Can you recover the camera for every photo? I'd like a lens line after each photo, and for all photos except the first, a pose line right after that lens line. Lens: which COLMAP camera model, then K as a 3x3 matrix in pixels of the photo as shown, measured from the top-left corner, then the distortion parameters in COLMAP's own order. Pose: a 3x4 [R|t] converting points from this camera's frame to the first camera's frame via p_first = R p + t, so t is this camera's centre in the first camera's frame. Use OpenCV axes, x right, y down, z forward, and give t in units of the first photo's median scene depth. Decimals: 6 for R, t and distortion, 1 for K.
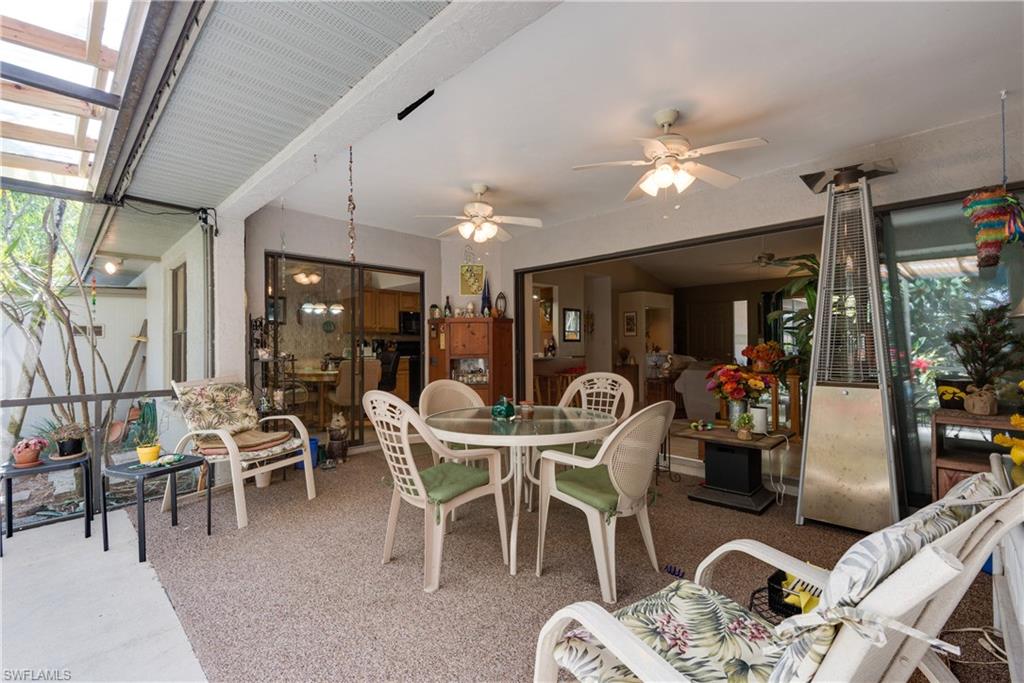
lens RADIAL K [[500.7, 0, 513.7], [0, 500.7, 343.0], [0, 0, 1]] dist [0.001286, -0.000221]
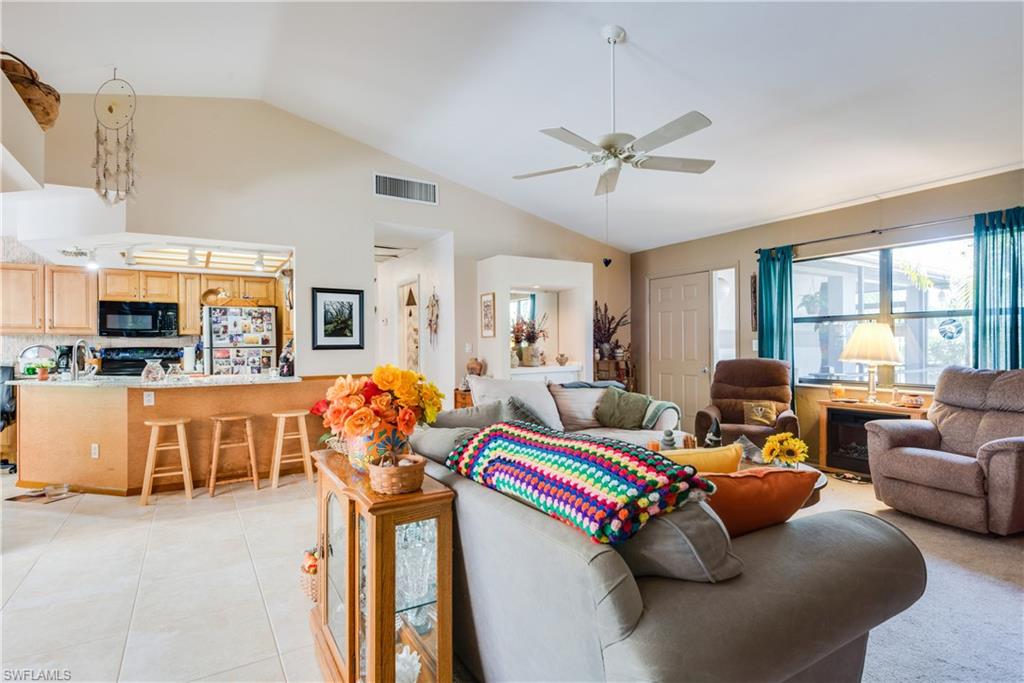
lens RADIAL K [[500.7, 0, 505.0], [0, 500.7, 343.9], [0, 0, 1]] dist [0.001286, -0.000221]
pose [[0.975892, 0.000119, -0.218255, 0.373347], [0.000744, 0.999992, 0.003873, -0.009391], [0.218253, -0.003942, 0.975884, 0.471603]]
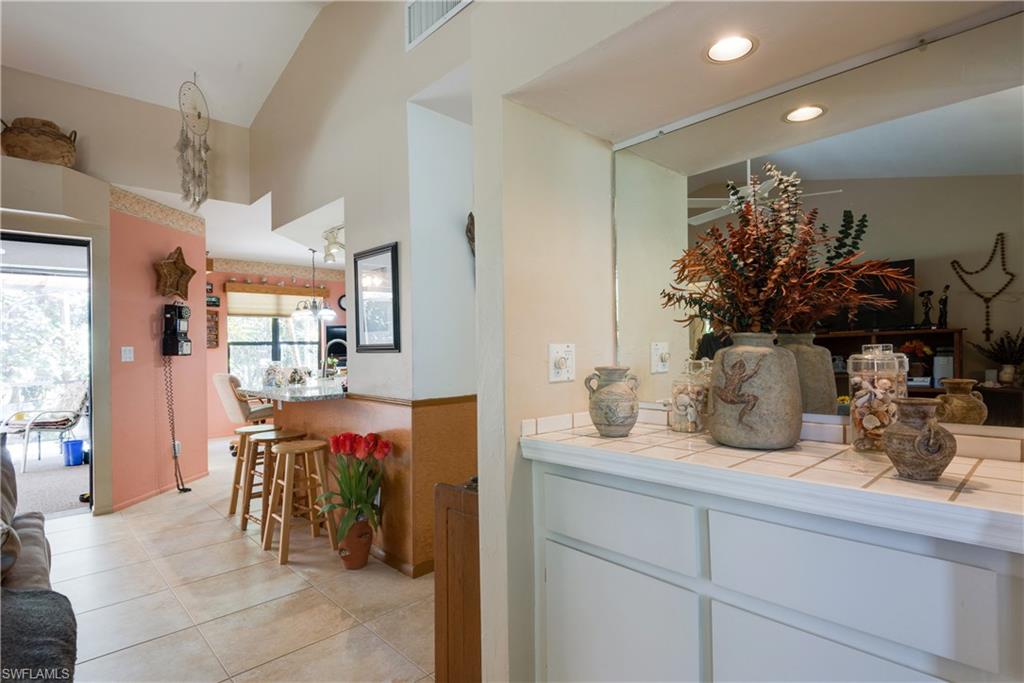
lens RADIAL K [[500.7, 0, 511.7], [0, 500.7, 341.9], [0, 0, 1]] dist [0.001286, -0.000221]
pose [[-0.006091, -0.004814, -0.999970, 0.390082], [0.025241, 0.999669, -0.004967, -0.004459], [0.999663, -0.025270, -0.005967, 0.995256]]
